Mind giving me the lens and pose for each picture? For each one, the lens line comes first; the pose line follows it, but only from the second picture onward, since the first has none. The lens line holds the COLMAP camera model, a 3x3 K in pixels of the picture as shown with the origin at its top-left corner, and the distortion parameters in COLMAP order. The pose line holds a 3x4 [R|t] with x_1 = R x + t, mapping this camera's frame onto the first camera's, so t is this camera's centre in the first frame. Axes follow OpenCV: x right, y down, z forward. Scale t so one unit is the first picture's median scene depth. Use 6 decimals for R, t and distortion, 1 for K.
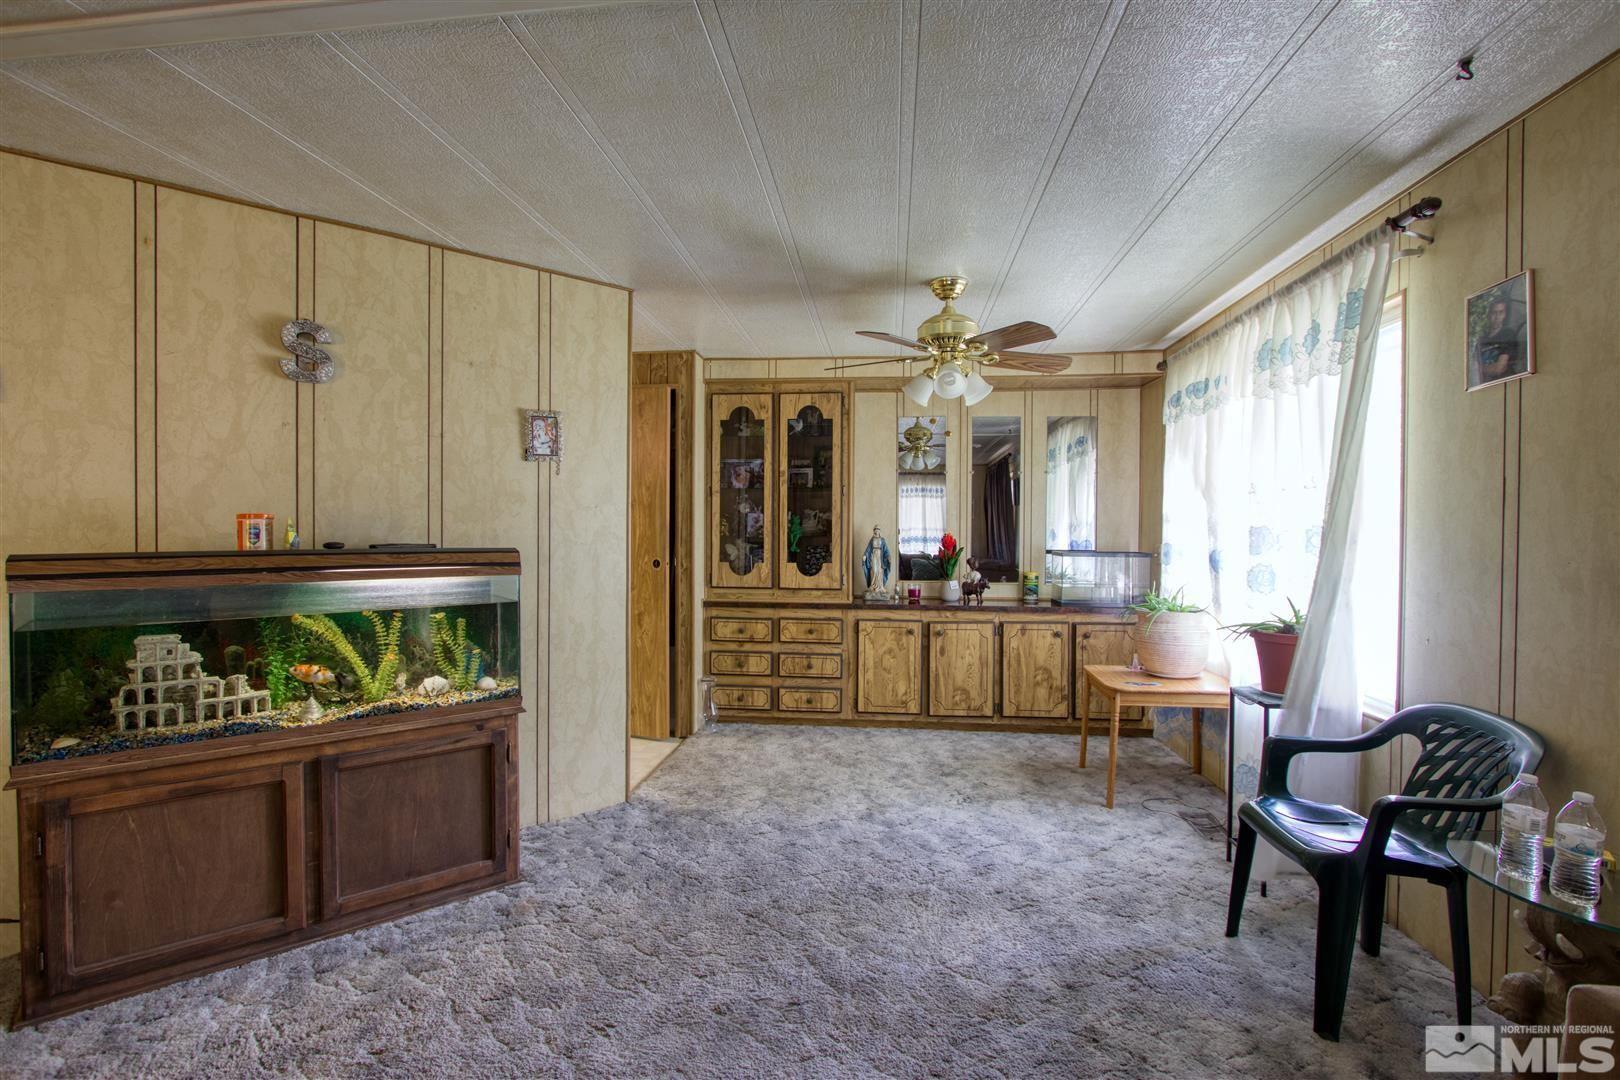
lens RADIAL K [[743.7, 0, 808.3], [0, 743.7, 539.0], [0, 0, 1]] dist [-0.014567, -0.000141]
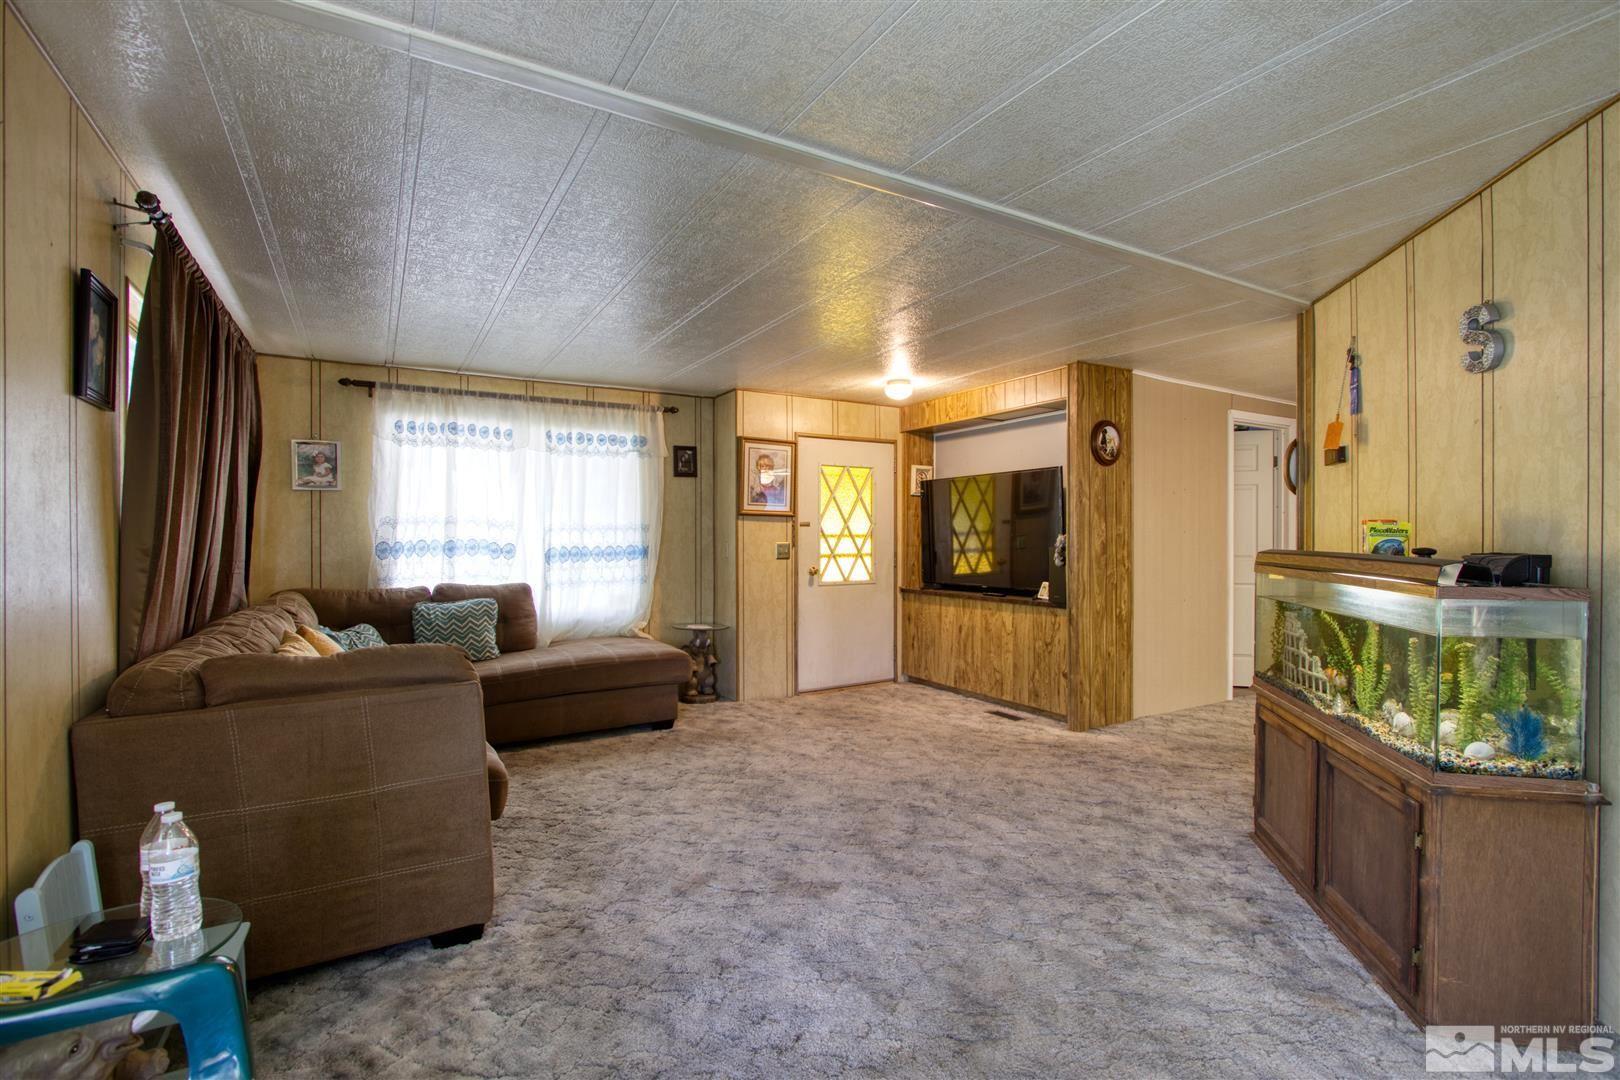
lens RADIAL K [[743.7, 0, 808.5], [0, 743.7, 537.4], [0, 0, 1]] dist [-0.014567, -0.000141]
pose [[-0.799827, -0.001127, -0.600229, 0.510725], [-0.007764, 0.999934, 0.008469, -0.011364], [0.600180, 0.011434, -0.799783, 1.199983]]
